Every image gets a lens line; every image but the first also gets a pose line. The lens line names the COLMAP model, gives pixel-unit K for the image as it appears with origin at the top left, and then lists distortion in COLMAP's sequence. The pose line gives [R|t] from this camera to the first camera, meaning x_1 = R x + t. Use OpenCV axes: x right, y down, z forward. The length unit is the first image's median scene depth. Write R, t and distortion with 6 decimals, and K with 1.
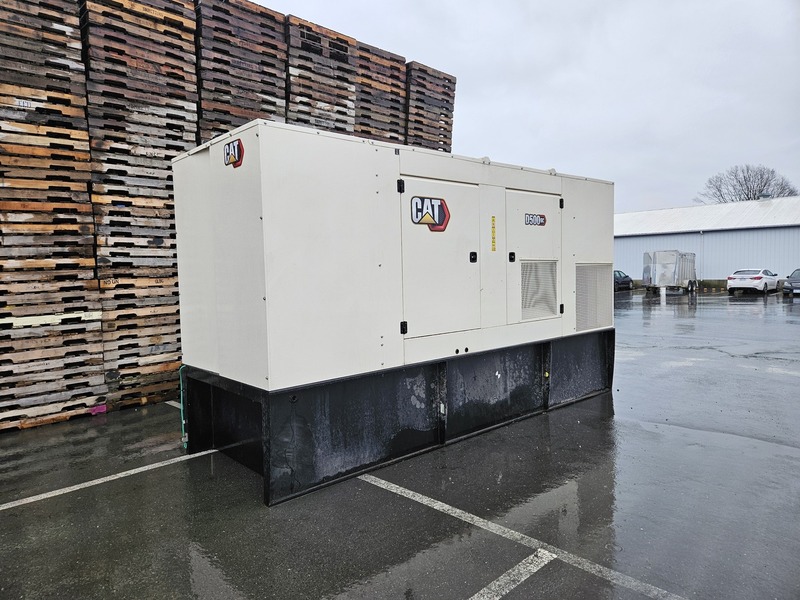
lens RADIAL K [[530.5, 0, 390.4], [0, 530.5, 300.8], [0, 0, 1]] dist [0.087666, -0.082071]
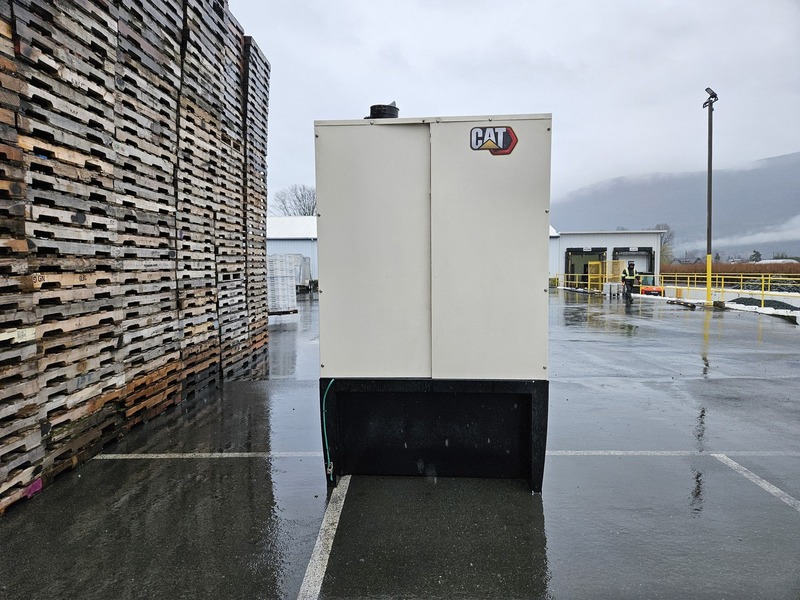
lens RADIAL K [[532.5, 0, 389.8], [0, 532.5, 309.6], [0, 0, 1]] dist [0.086351, -0.078691]
pose [[0.706889, -0.043620, 0.705978, -0.667461], [0.033881, 0.999039, 0.027802, -0.003655], [-0.706512, 0.004266, 0.707688, 0.273623]]
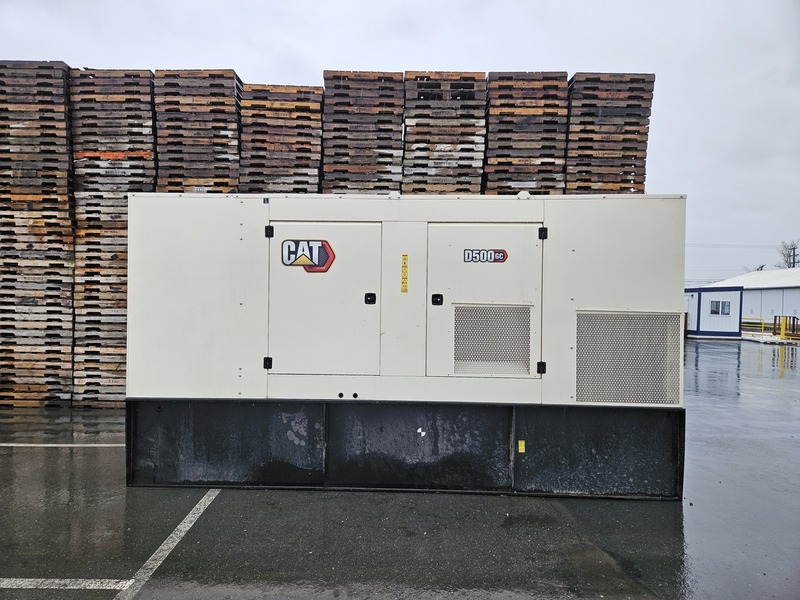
lens RADIAL K [[532.5, 0, 389.8], [0, 532.5, 309.6], [0, 0, 1]] dist [0.086351, -0.078691]
pose [[0.728445, 0.037321, -0.684087, 0.647996], [-0.069851, 0.997358, -0.019969, -0.035897], [0.681535, 0.062330, 0.729127, 0.261044]]
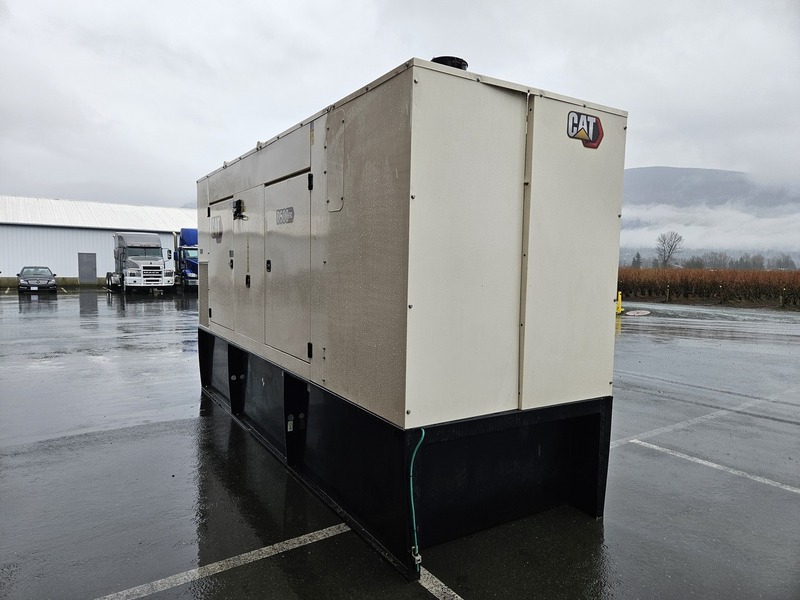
lens RADIAL K [[530.5, 0, 390.4], [0, 530.5, 300.8], [0, 0, 1]] dist [0.087666, -0.082071]
pose [[0.165467, -0.042077, 0.985317, -0.710063], [0.036855, 0.998655, 0.036457, -0.029311], [-0.985526, 0.030281, 0.166796, 0.696241]]
